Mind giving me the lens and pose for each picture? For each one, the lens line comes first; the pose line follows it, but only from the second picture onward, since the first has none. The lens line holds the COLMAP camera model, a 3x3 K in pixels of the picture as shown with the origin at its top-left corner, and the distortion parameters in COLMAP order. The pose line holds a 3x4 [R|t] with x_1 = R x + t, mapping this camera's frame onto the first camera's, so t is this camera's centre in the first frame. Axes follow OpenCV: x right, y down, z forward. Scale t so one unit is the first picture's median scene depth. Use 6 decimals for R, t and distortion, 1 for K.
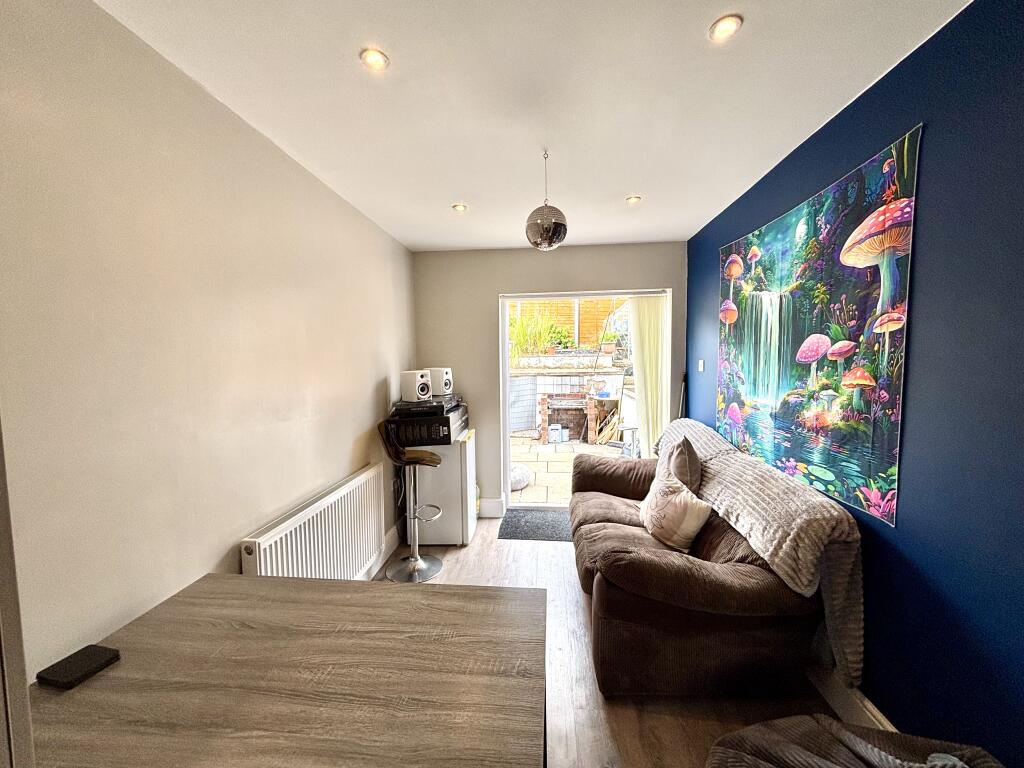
lens RADIAL K [[416.2, 0, 512.0], [0, 416.2, 381.8], [0, 0, 1]] dist [-0.001504, -0.000038]
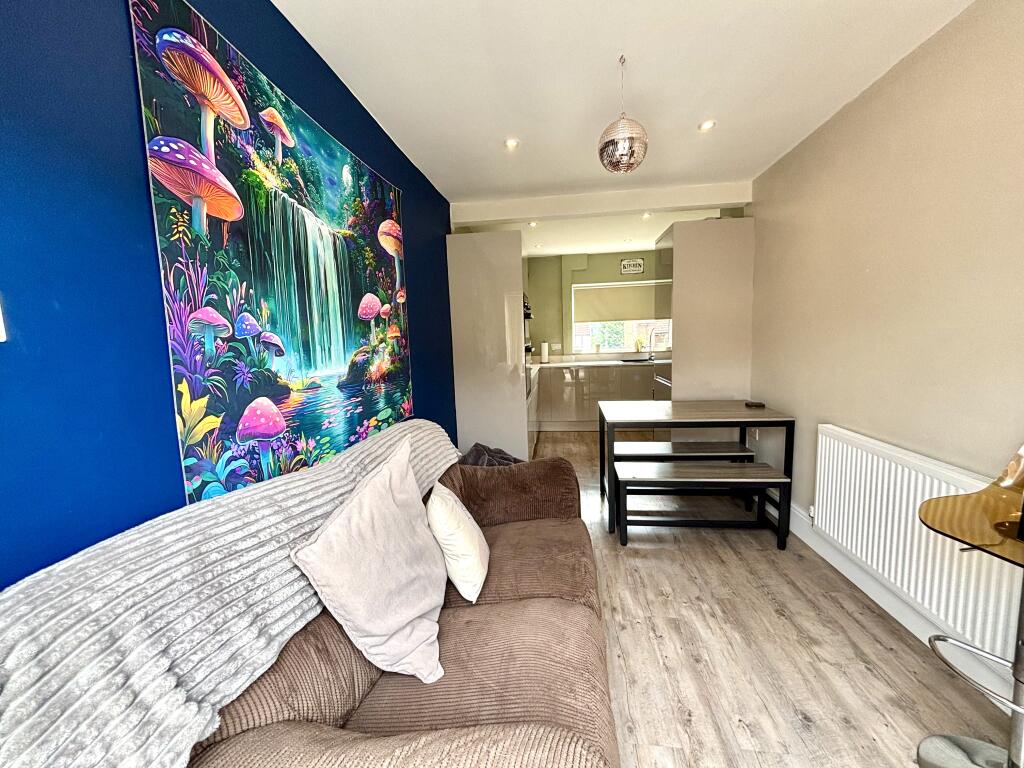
lens RADIAL K [[416.2, 0, 515.7], [0, 416.2, 385.6], [0, 0, 1]] dist [-0.001504, -0.000038]
pose [[-0.998661, 0.040518, 0.032168, 0.309153], [0.045492, 0.983861, 0.173058, -0.046354], [-0.024636, 0.174289, -0.984386, 2.018040]]
